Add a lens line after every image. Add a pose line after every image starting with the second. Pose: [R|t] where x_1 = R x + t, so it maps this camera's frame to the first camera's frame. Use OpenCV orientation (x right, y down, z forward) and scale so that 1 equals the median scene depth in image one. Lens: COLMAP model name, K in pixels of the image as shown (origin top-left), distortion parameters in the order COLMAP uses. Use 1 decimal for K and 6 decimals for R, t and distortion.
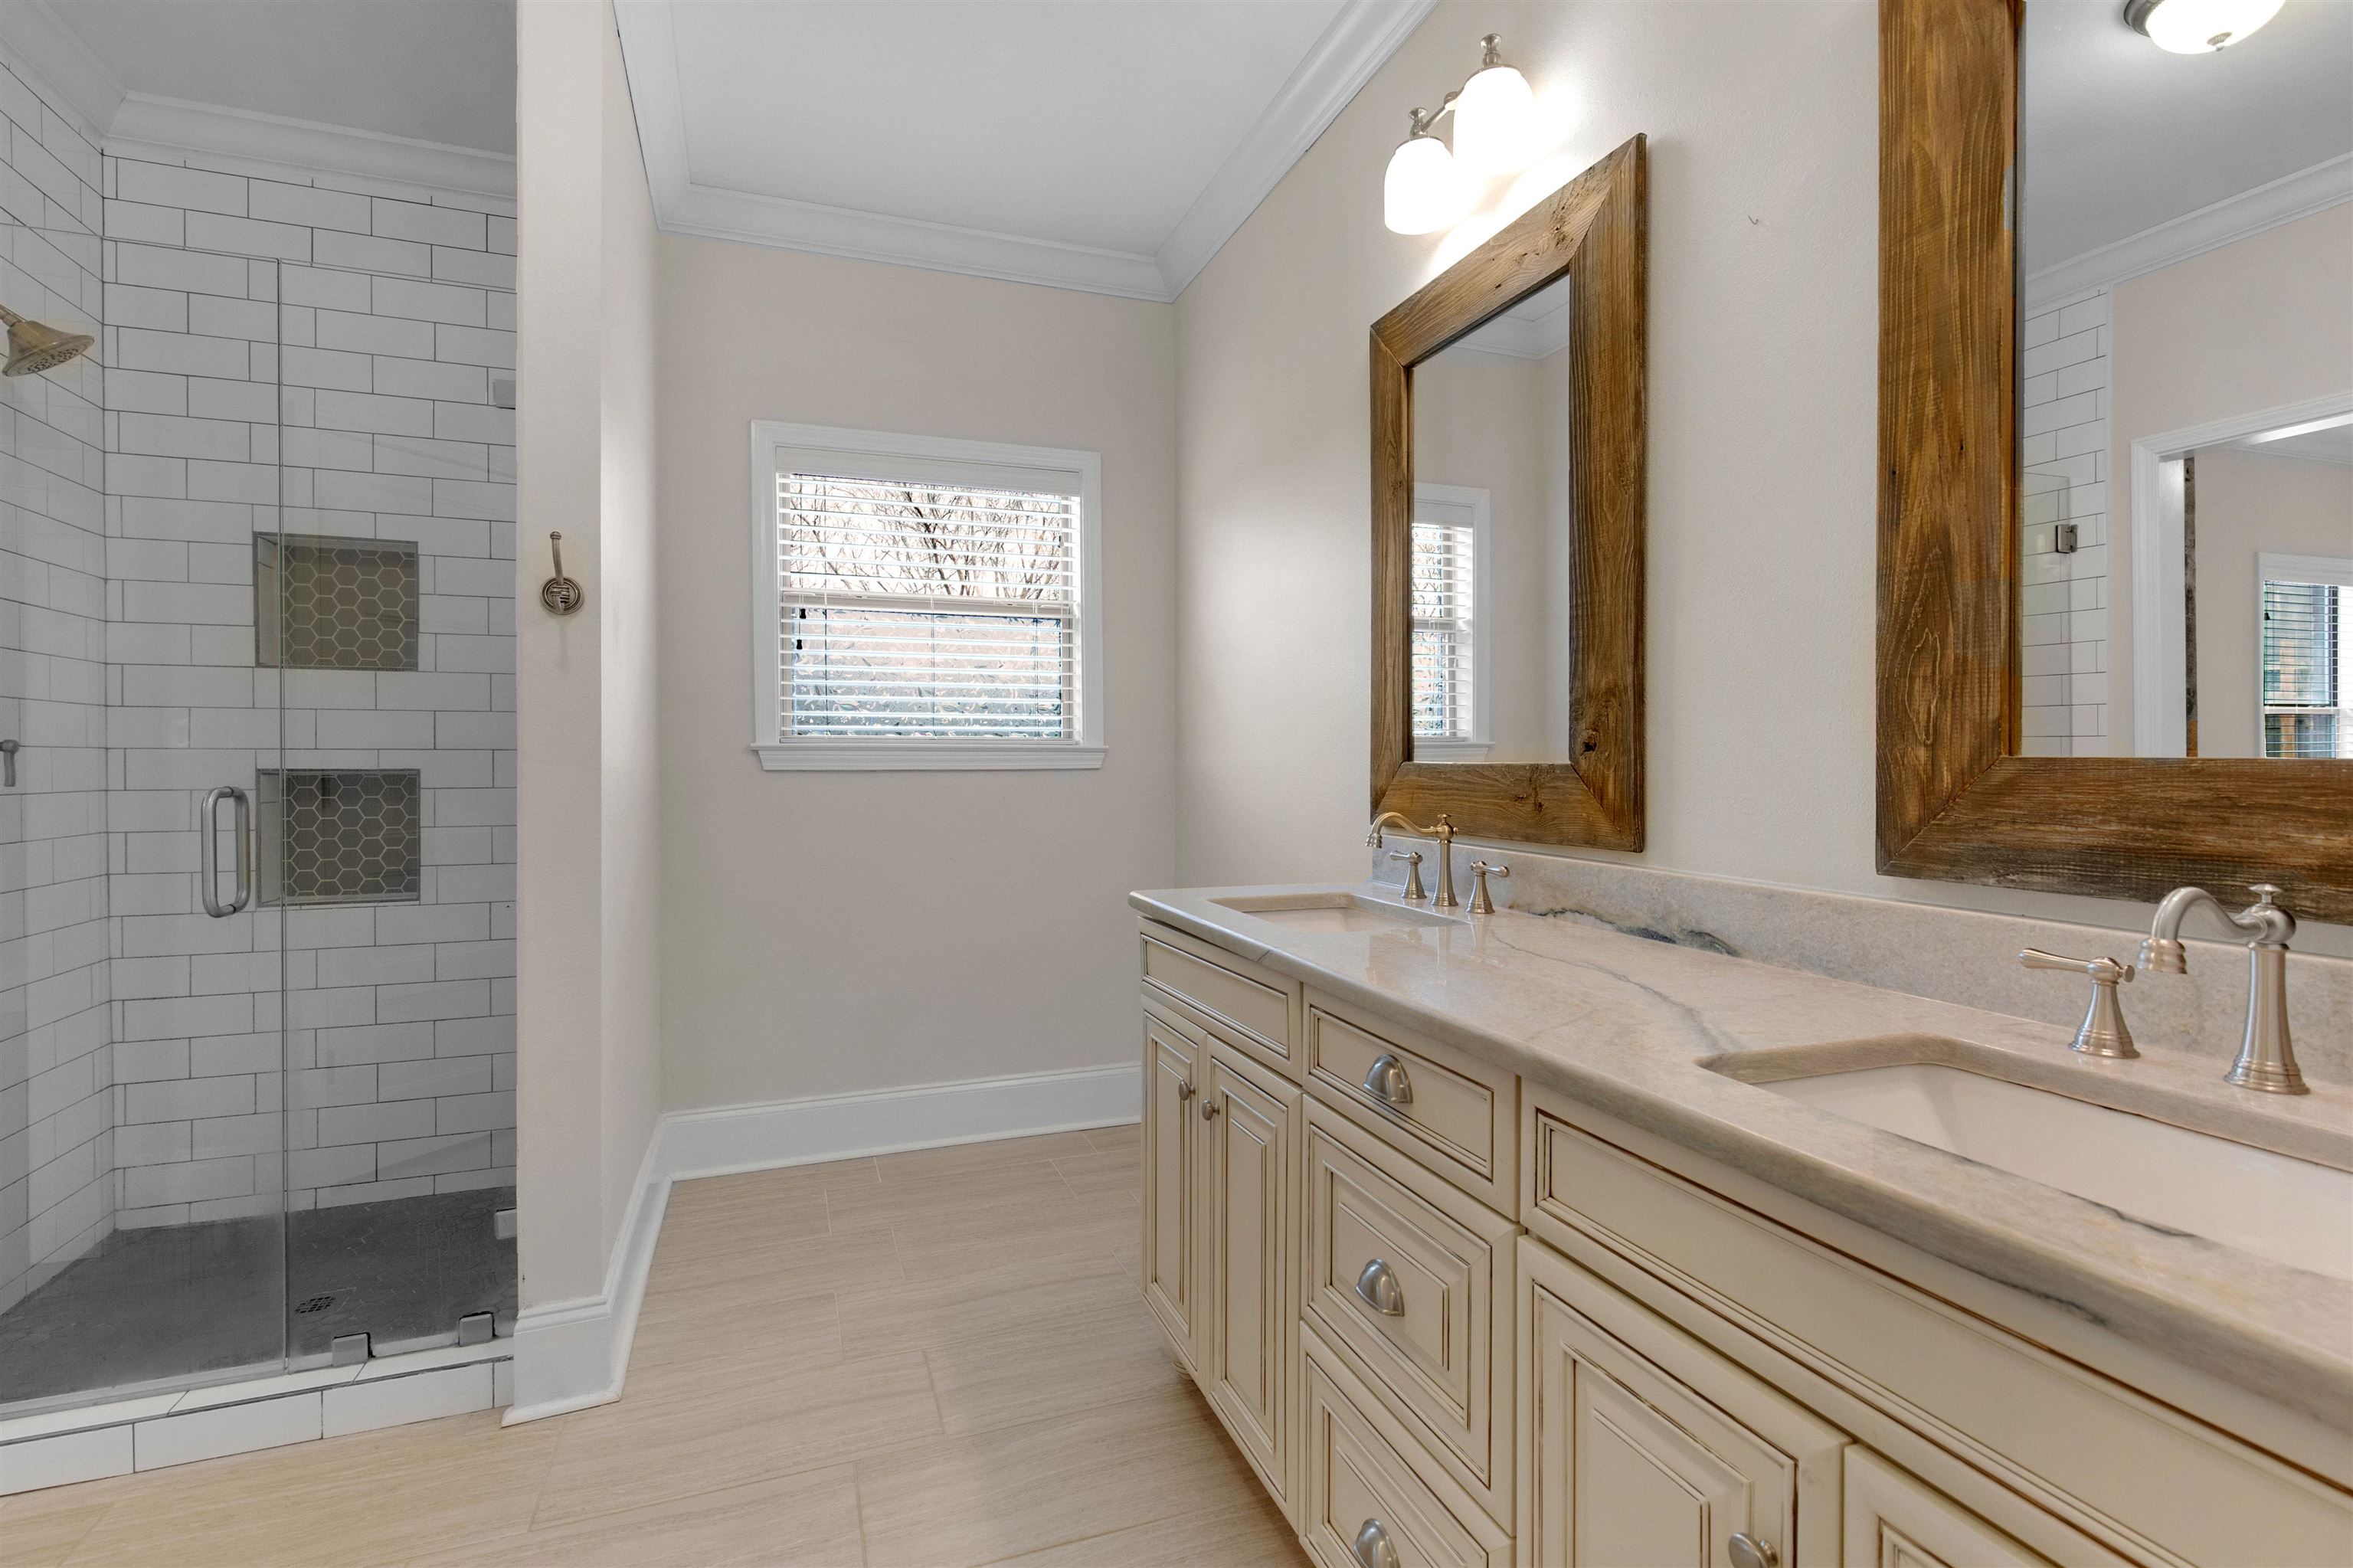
lens RADIAL K [[1069.9, 0, 1173.2], [0, 1069.9, 769.4], [0, 0, 1]] dist [0.004232, -0.001684]
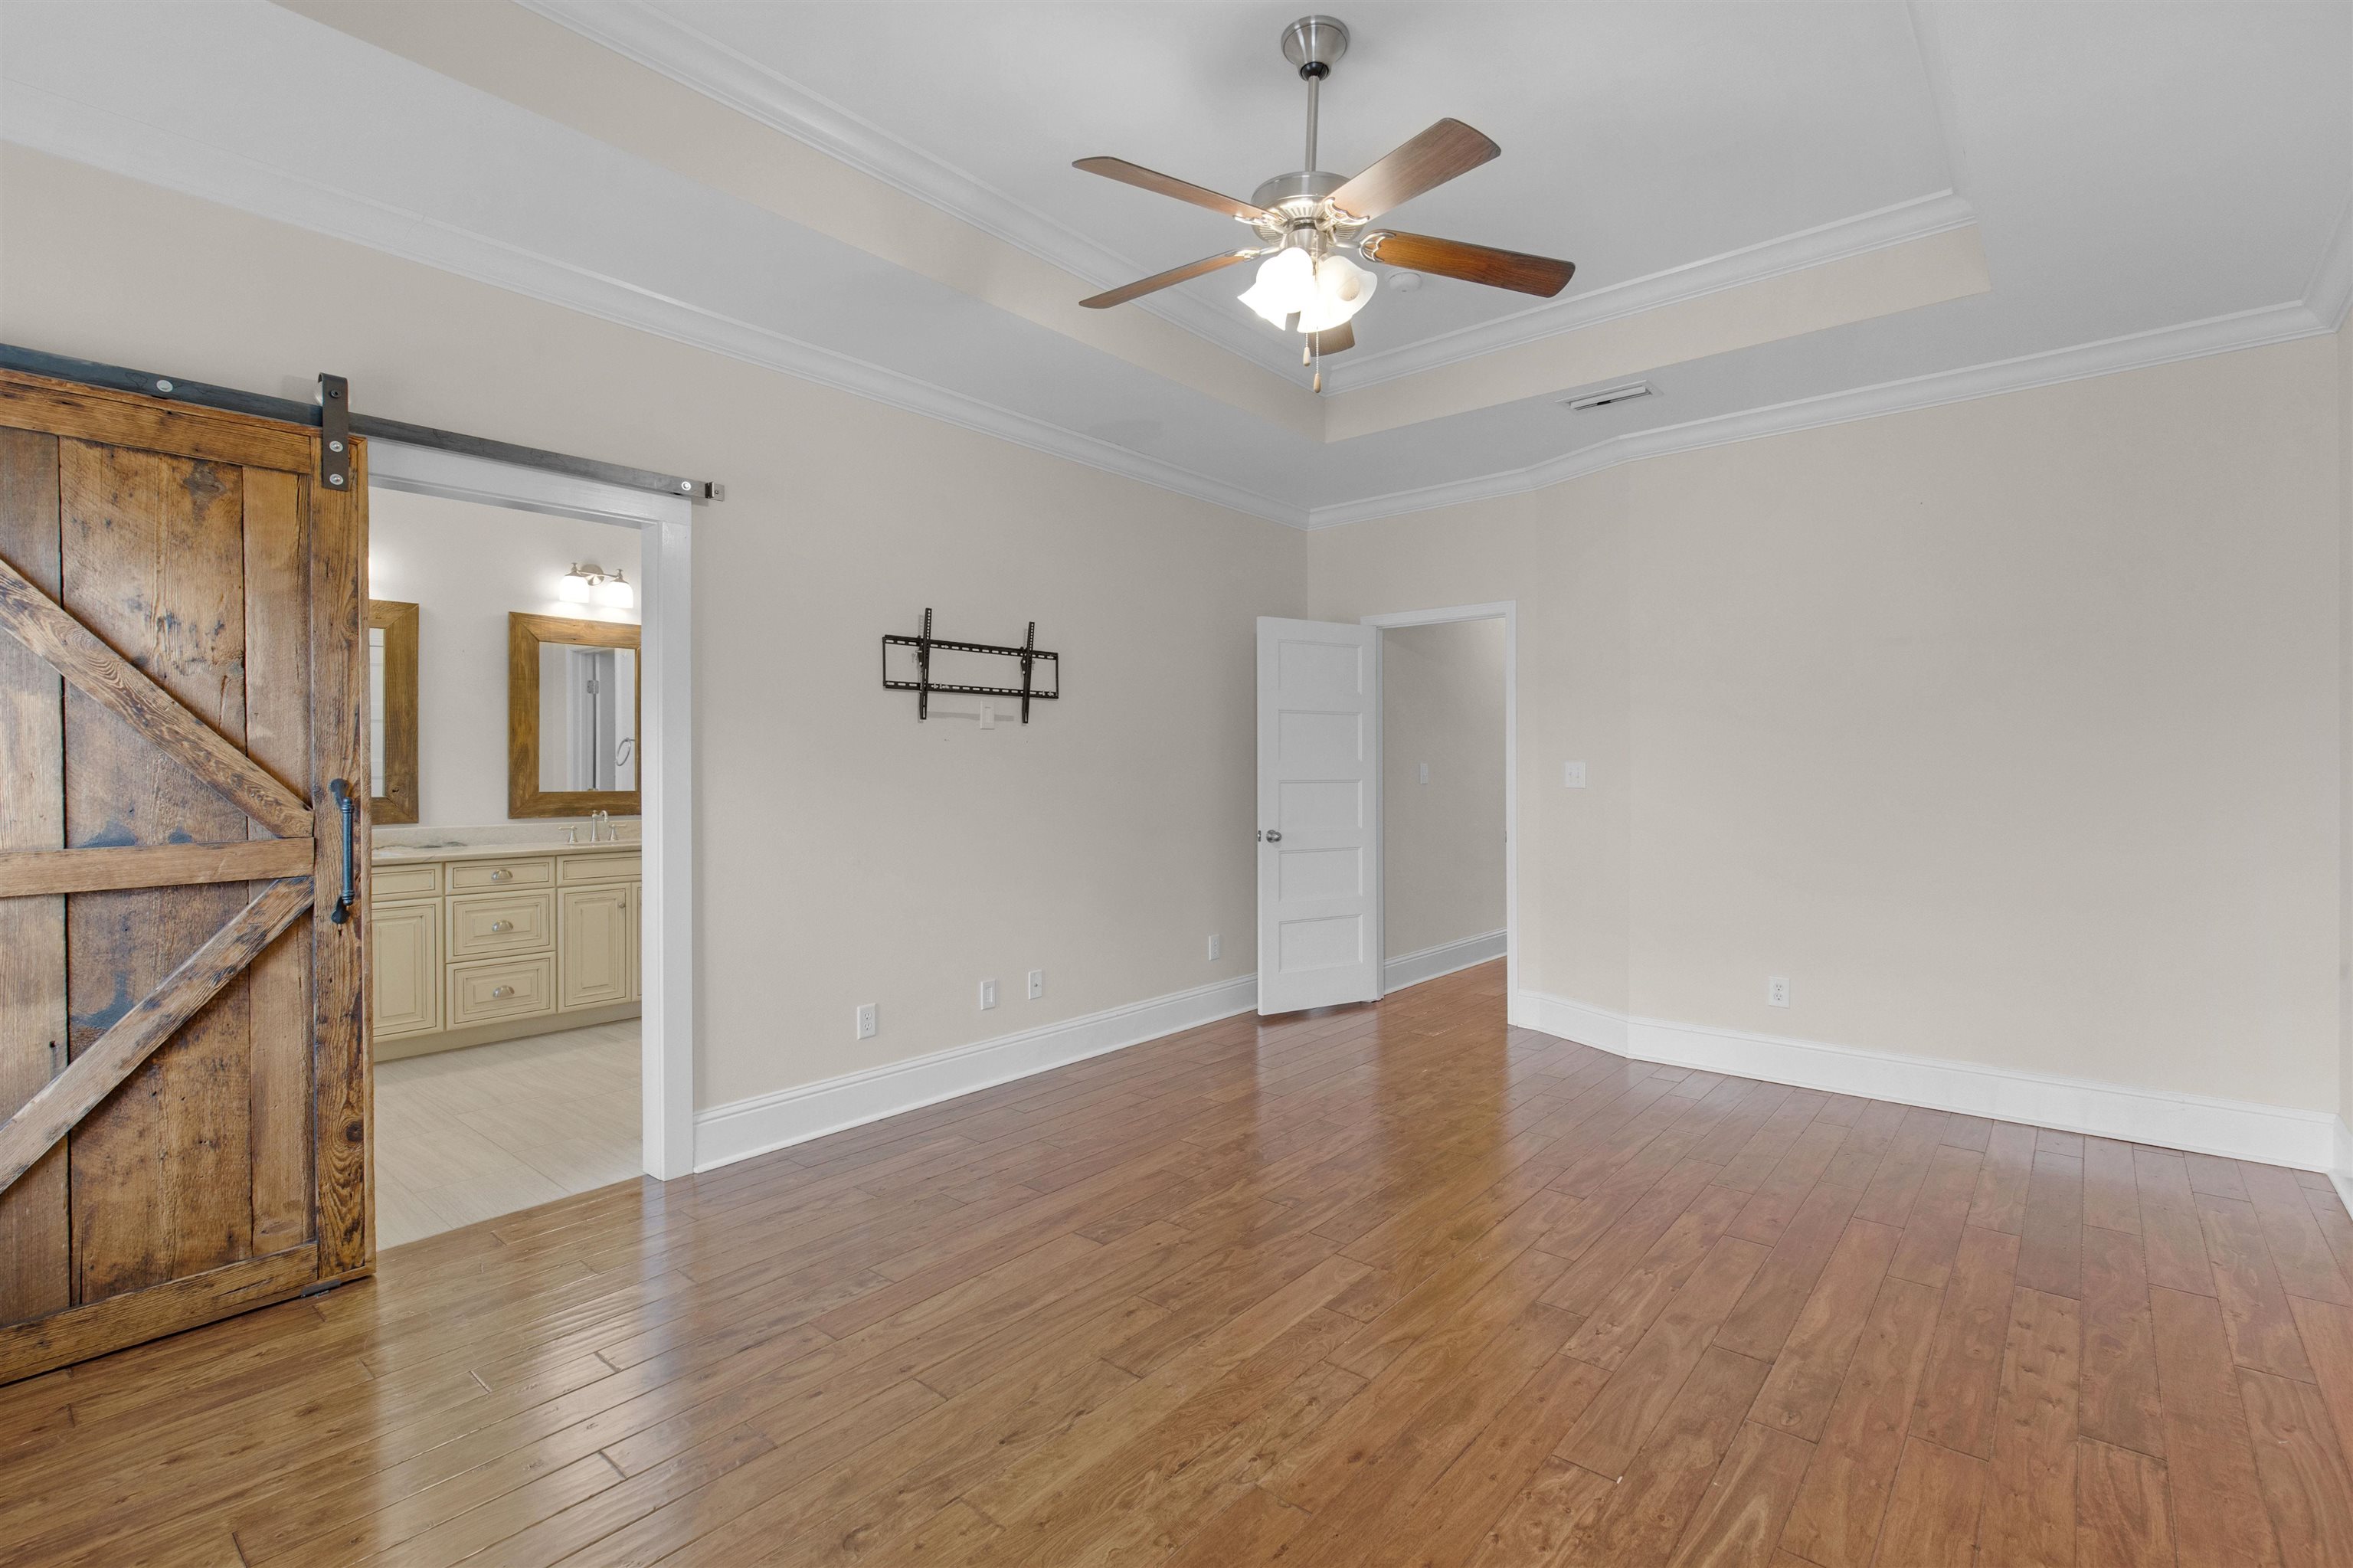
lens RADIAL K [[1069.9, 0, 1179.9], [0, 1069.9, 779.9], [0, 0, 1]] dist [0.004232, -0.001684]
pose [[-0.480987, -0.001061, 0.876727, -4.632557], [0.011765, 0.999901, 0.007664, -0.068305], [-0.876649, 0.014001, -0.480927, 0.715885]]
